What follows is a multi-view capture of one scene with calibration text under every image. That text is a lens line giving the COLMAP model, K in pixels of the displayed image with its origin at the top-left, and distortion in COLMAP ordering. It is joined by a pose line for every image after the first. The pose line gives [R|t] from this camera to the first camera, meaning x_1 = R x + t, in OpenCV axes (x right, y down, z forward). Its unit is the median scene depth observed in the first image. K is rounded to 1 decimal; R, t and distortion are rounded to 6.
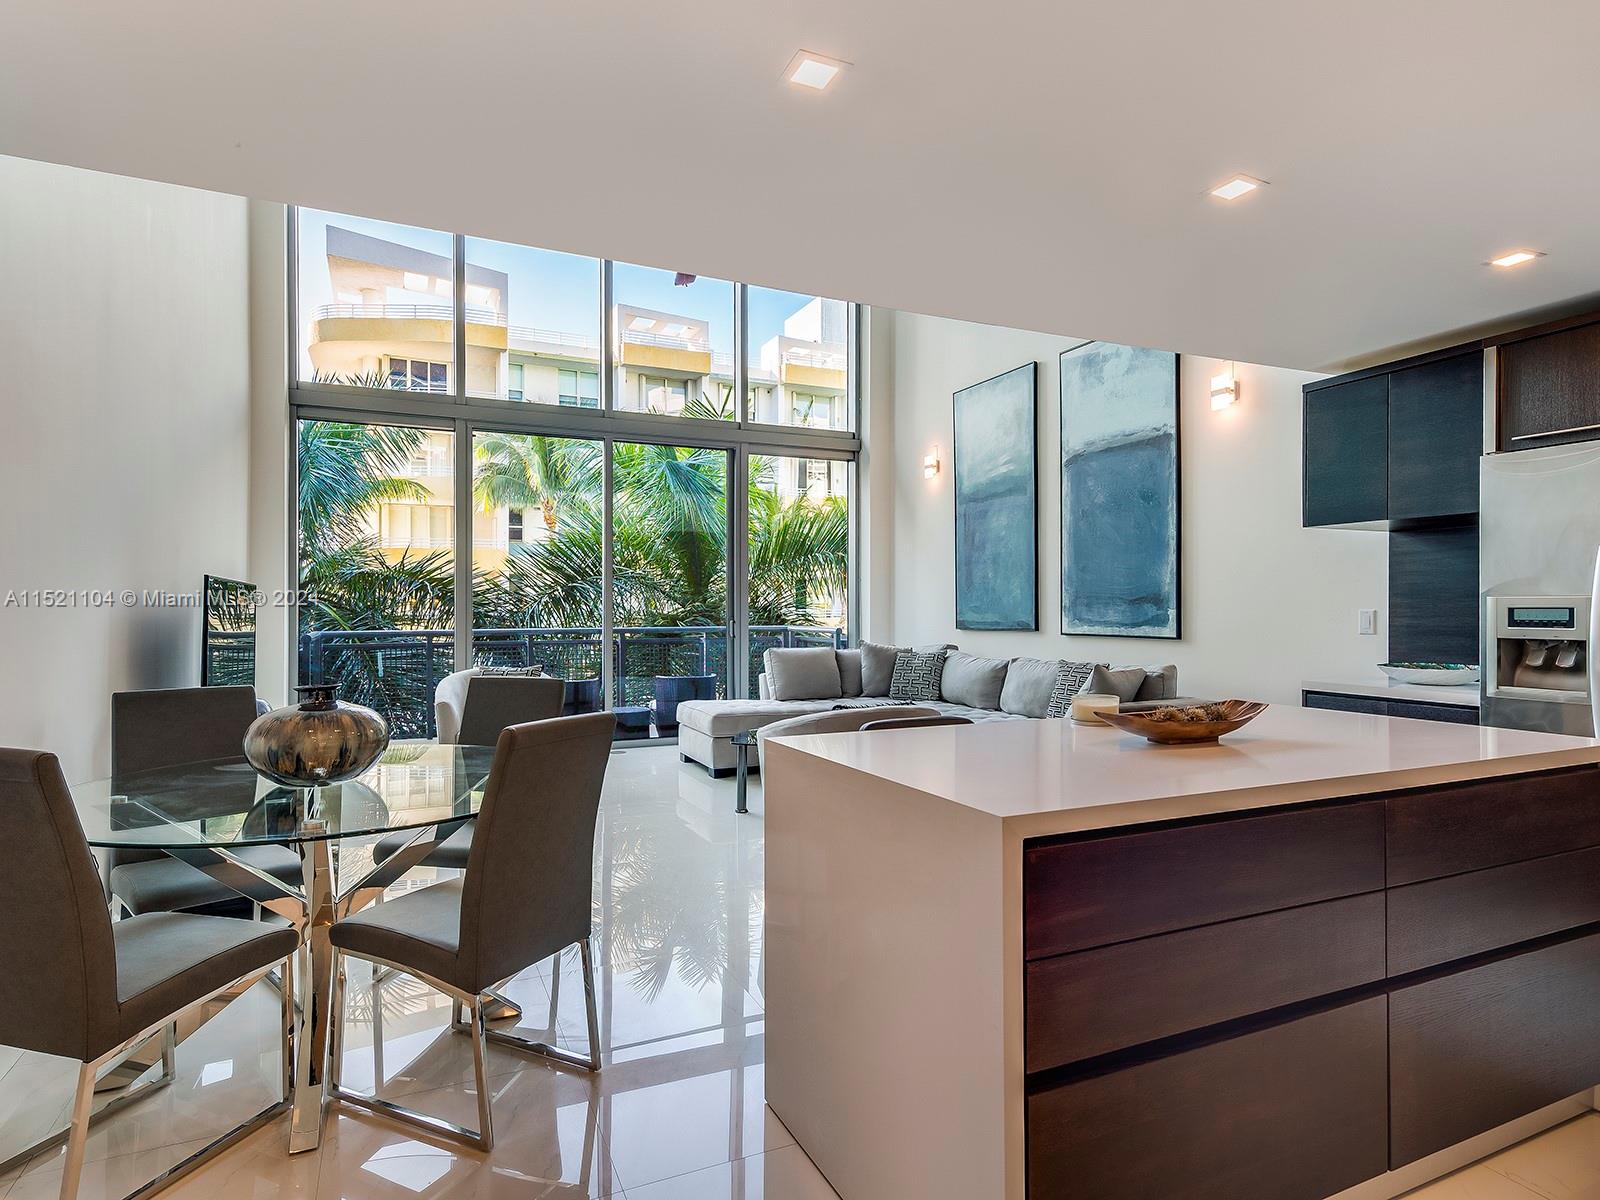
lens RADIAL K [[846.6, 0, 790.7], [0, 846.6, 604.9], [0, 0, 1]] dist [-0.000747, -0.000100]
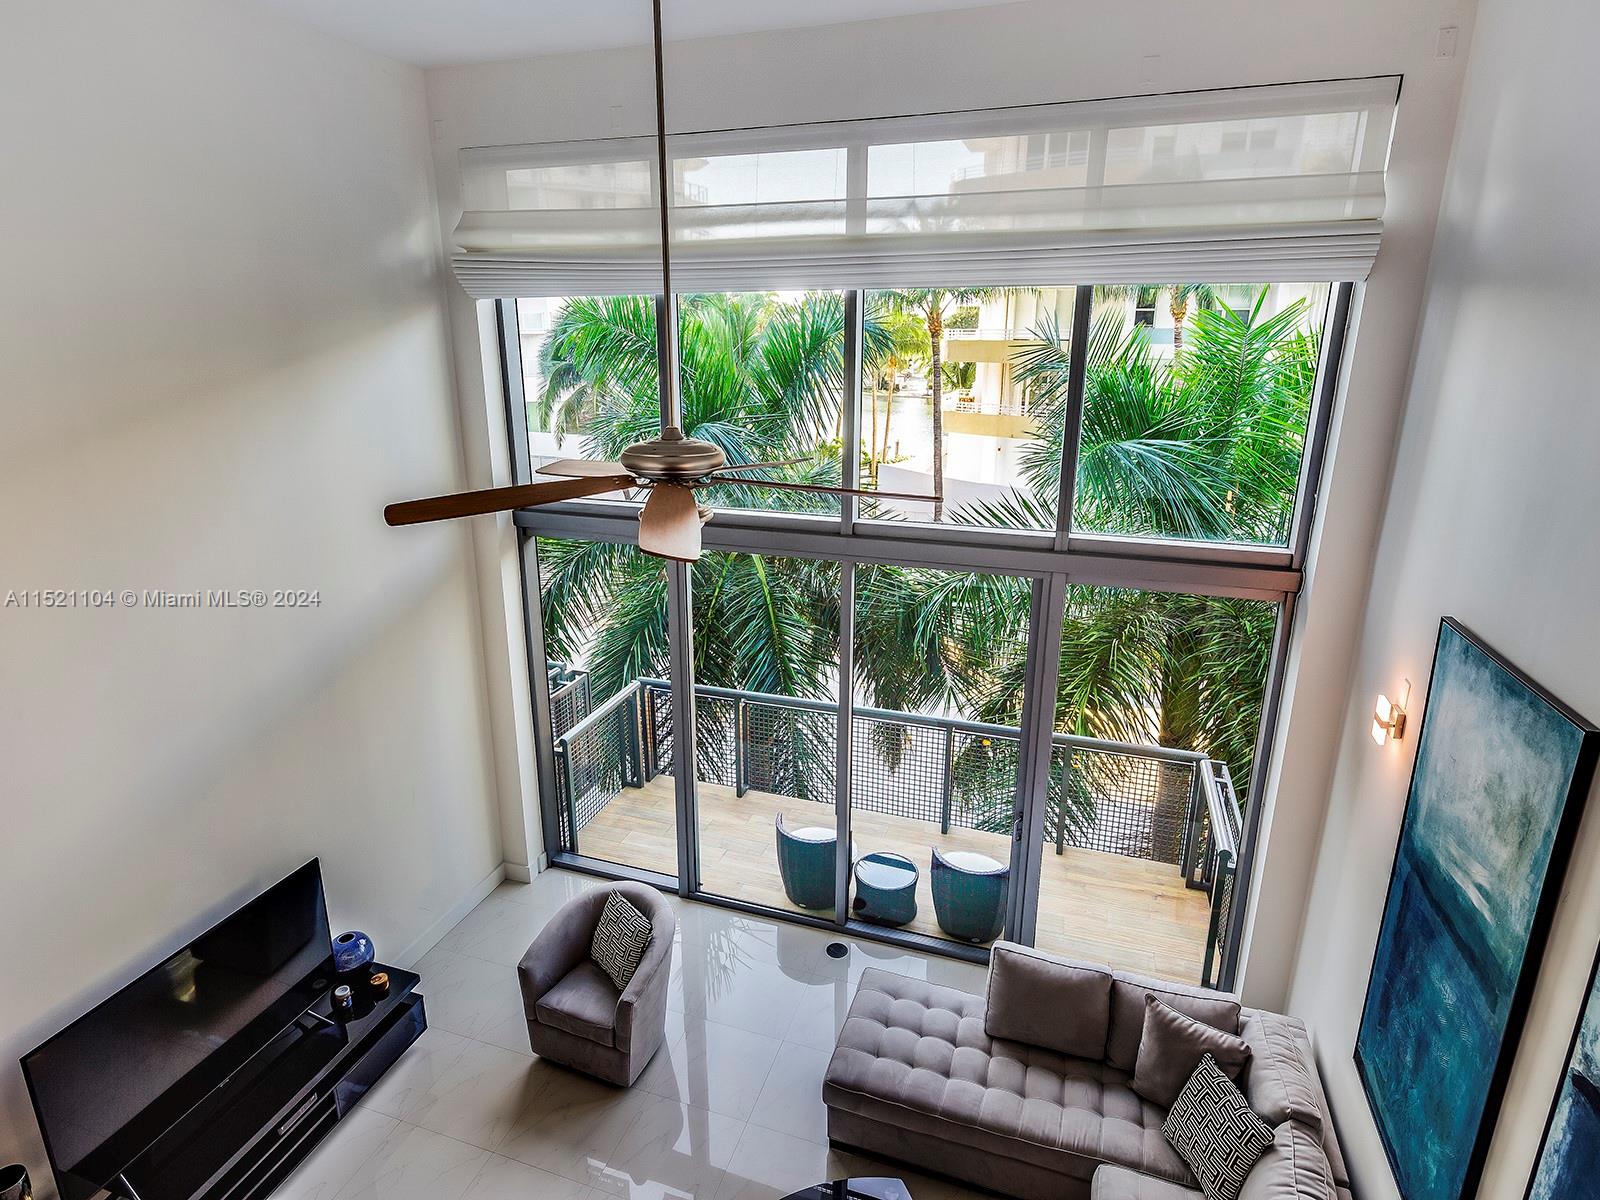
lens RADIAL K [[859.5, 0, 795.2], [0, 859.5, 578.2], [0, 0, 1]] dist [0.002263, 0.000286]
pose [[0.735958, 0.182236, -0.652040, 0.199218], [0.001722, 0.962586, 0.270972, -0.335232], [0.677025, -0.200547, 0.708109, 0.396450]]
